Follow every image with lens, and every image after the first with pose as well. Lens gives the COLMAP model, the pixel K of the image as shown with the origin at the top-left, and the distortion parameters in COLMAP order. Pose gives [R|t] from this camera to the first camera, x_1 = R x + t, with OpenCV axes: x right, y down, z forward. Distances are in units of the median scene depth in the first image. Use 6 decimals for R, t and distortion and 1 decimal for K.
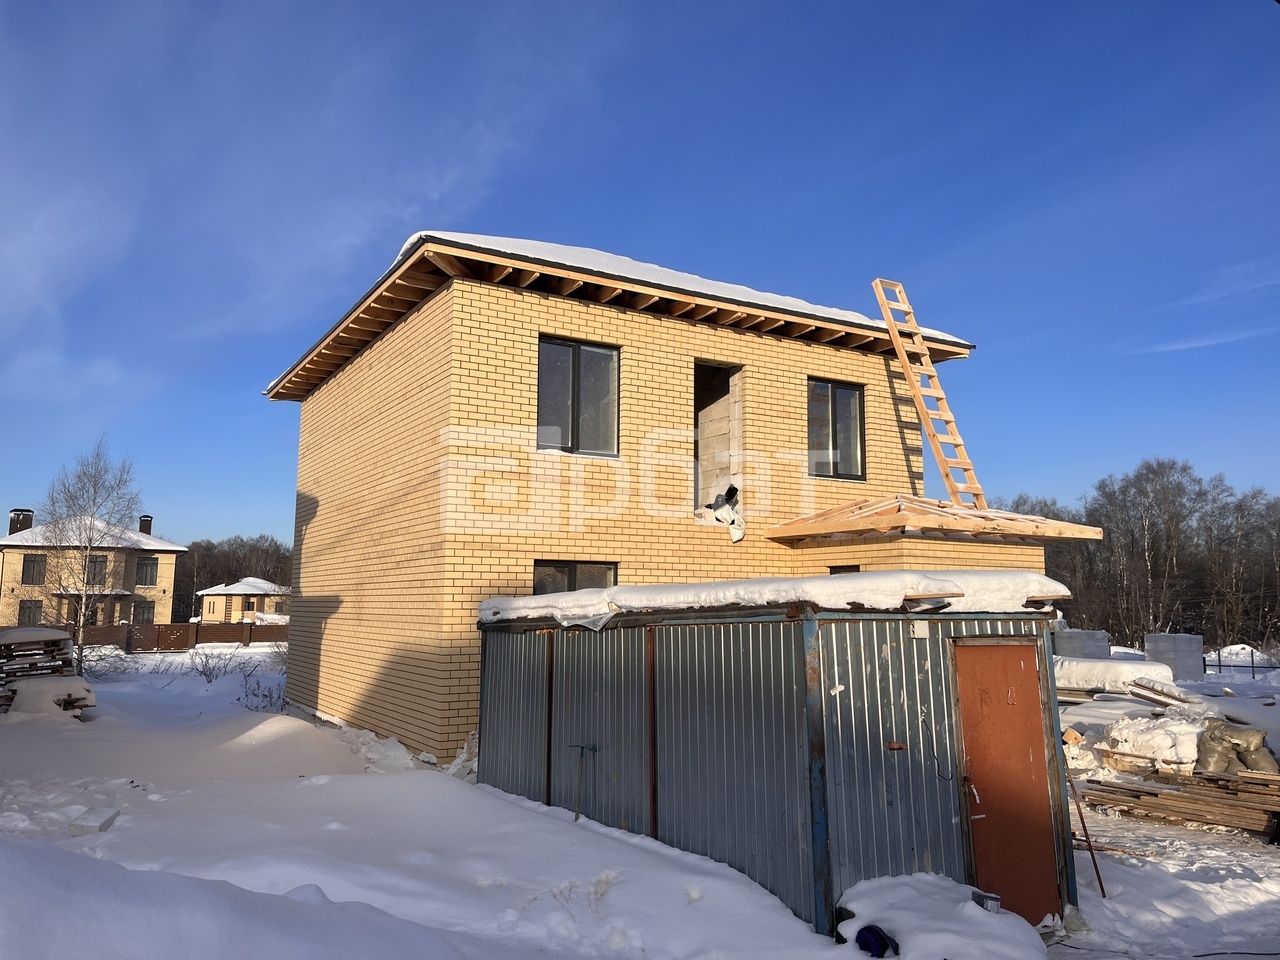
lens RADIAL K [[978.5, 0, 629.5], [0, 978.5, 472.5], [0, 0, 1]] dist [0.051317, -0.061943]
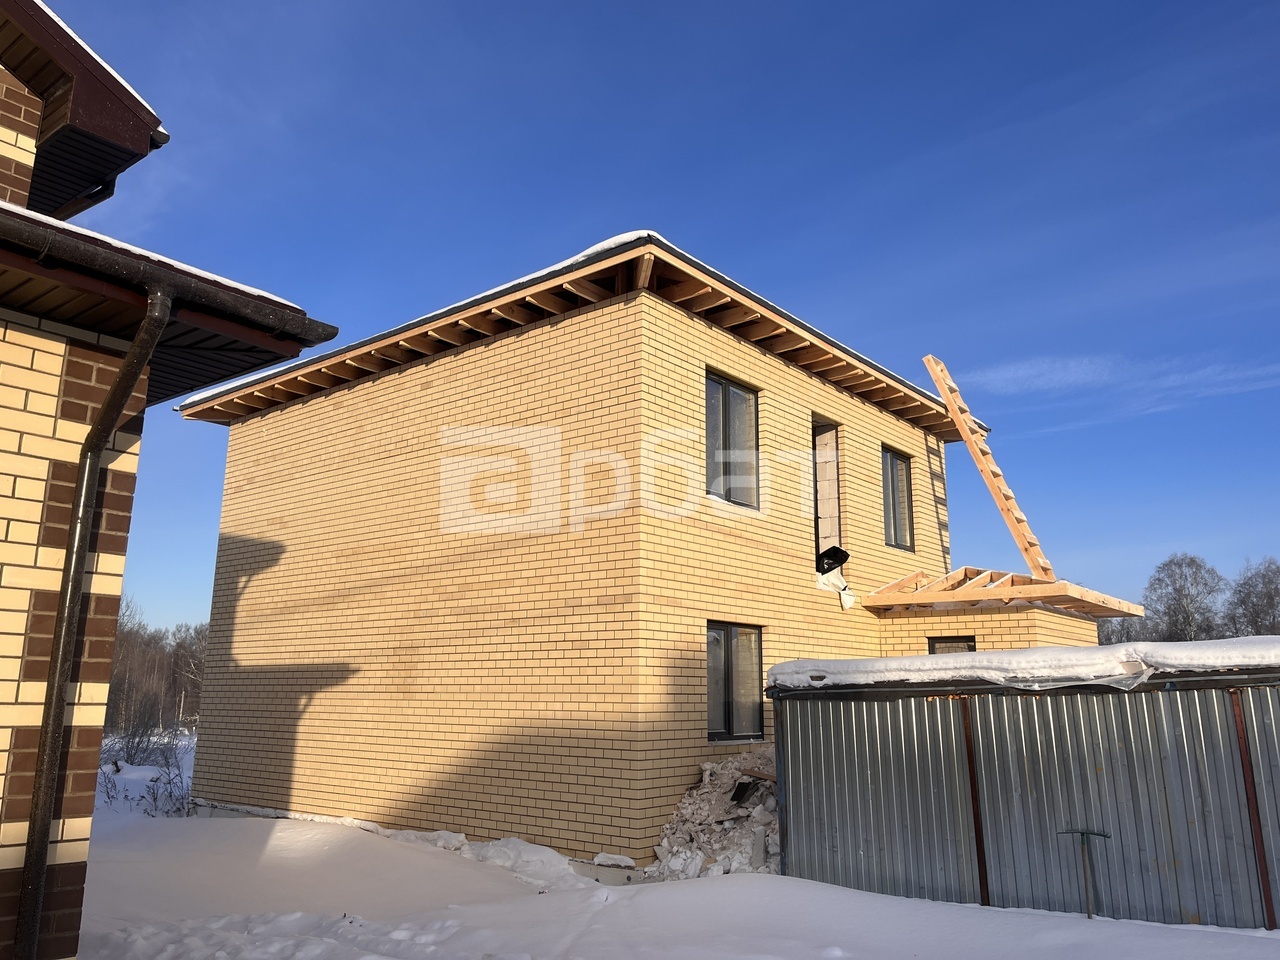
lens RADIAL K [[978.5, 0, 643.6], [0, 978.5, 474.5], [0, 0, 1]] dist [0.051317, -0.061943]
pose [[0.937138, 0.077362, 0.340277, -0.399345], [-0.048984, 0.994625, -0.091226, 0.037661], [-0.345505, 0.068823, 0.935890, 0.172151]]
